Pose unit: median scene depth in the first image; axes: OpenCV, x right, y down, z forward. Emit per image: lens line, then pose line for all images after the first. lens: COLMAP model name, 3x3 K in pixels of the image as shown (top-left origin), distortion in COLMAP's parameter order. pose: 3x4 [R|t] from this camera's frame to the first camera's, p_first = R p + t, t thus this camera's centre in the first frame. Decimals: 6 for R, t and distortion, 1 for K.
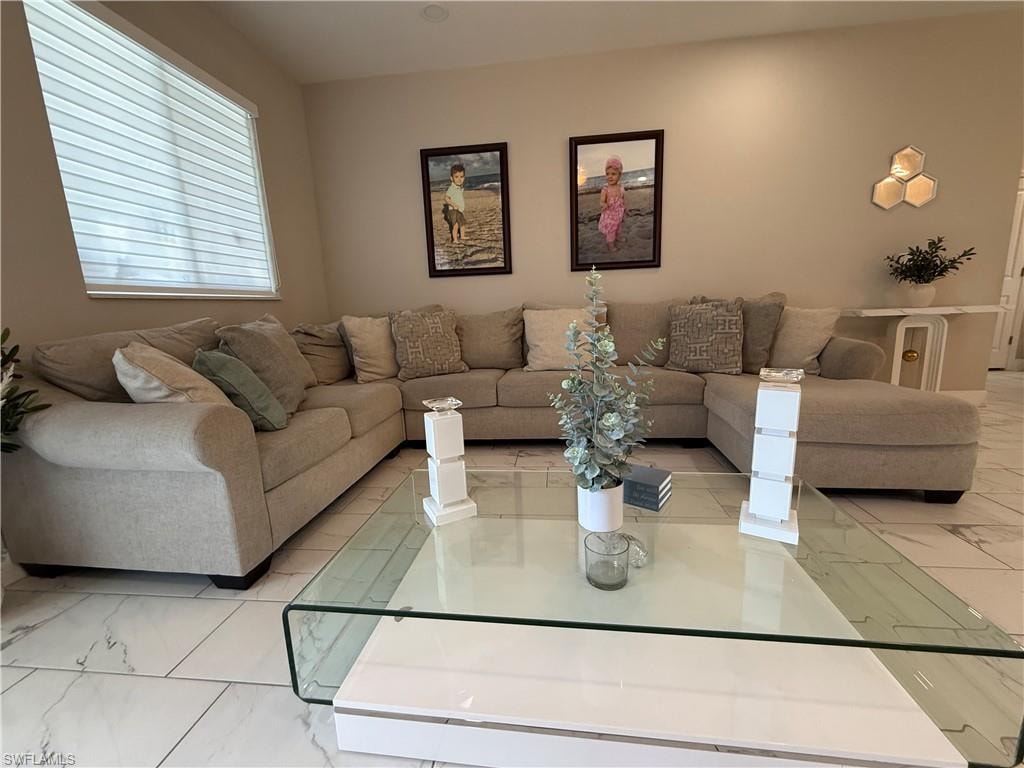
lens RADIAL K [[415.5, 0, 510.5], [0, 415.5, 381.1], [0, 0, 1]] dist [0.000999, 0.000115]
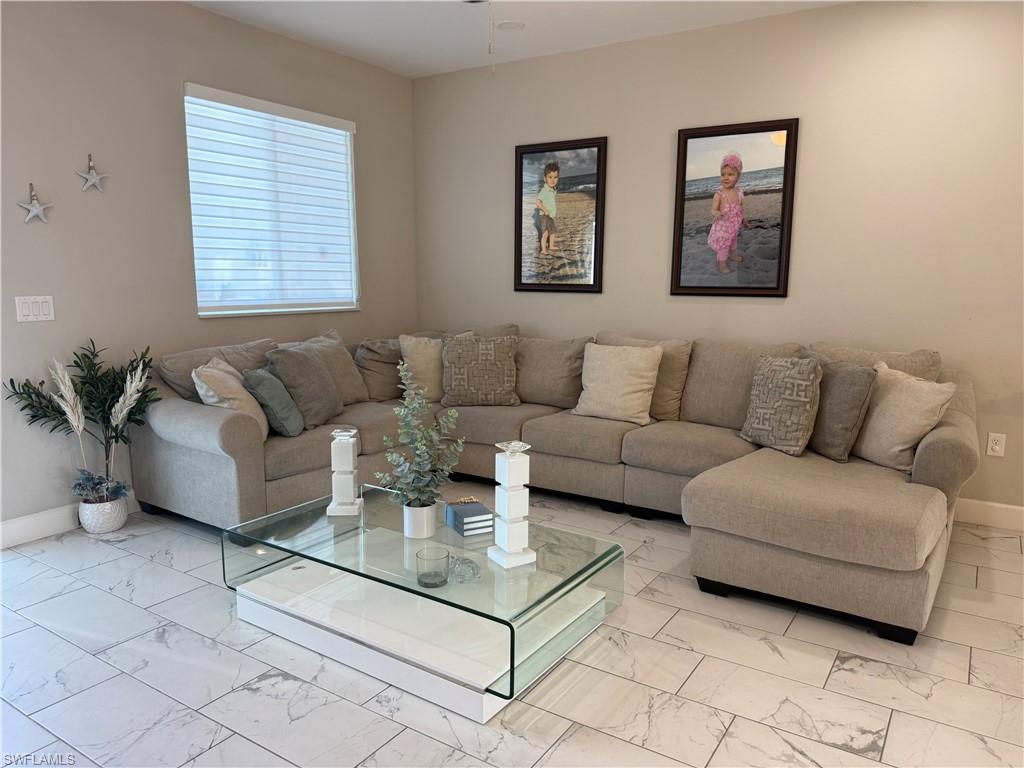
lens RADIAL K [[710.8, 0, 516.4], [0, 710.8, 392.9], [0, 0, 1]] dist [0.135128, -0.261997]
pose [[0.895122, 0.119675, -0.429459, 0.526711], [-0.122890, 0.992212, 0.020354, -0.077745], [0.428550, 0.034557, 0.902857, -0.369523]]
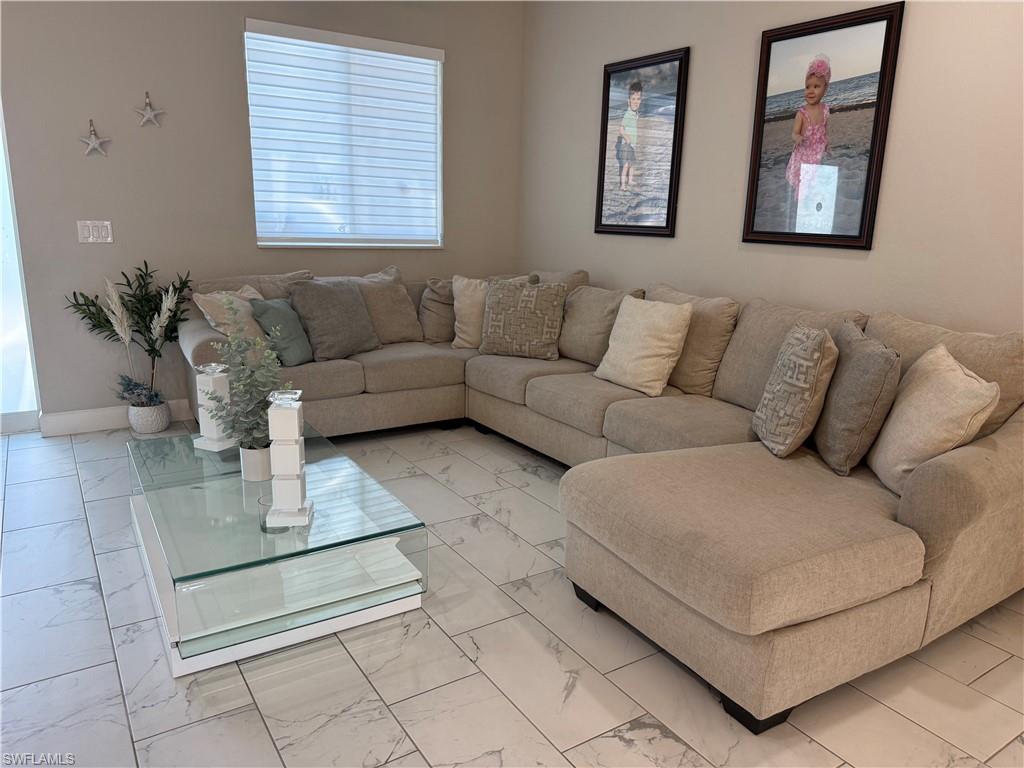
lens RADIAL K [[717.8, 0, 524.9], [0, 717.8, 394.0], [0, 0, 1]] dist [0.075971, -0.150094]
pose [[0.643706, 0.242889, -0.725704, 0.851908], [-0.192544, 0.969193, 0.153595, -0.156542], [0.740654, 0.040860, 0.670643, 0.023244]]
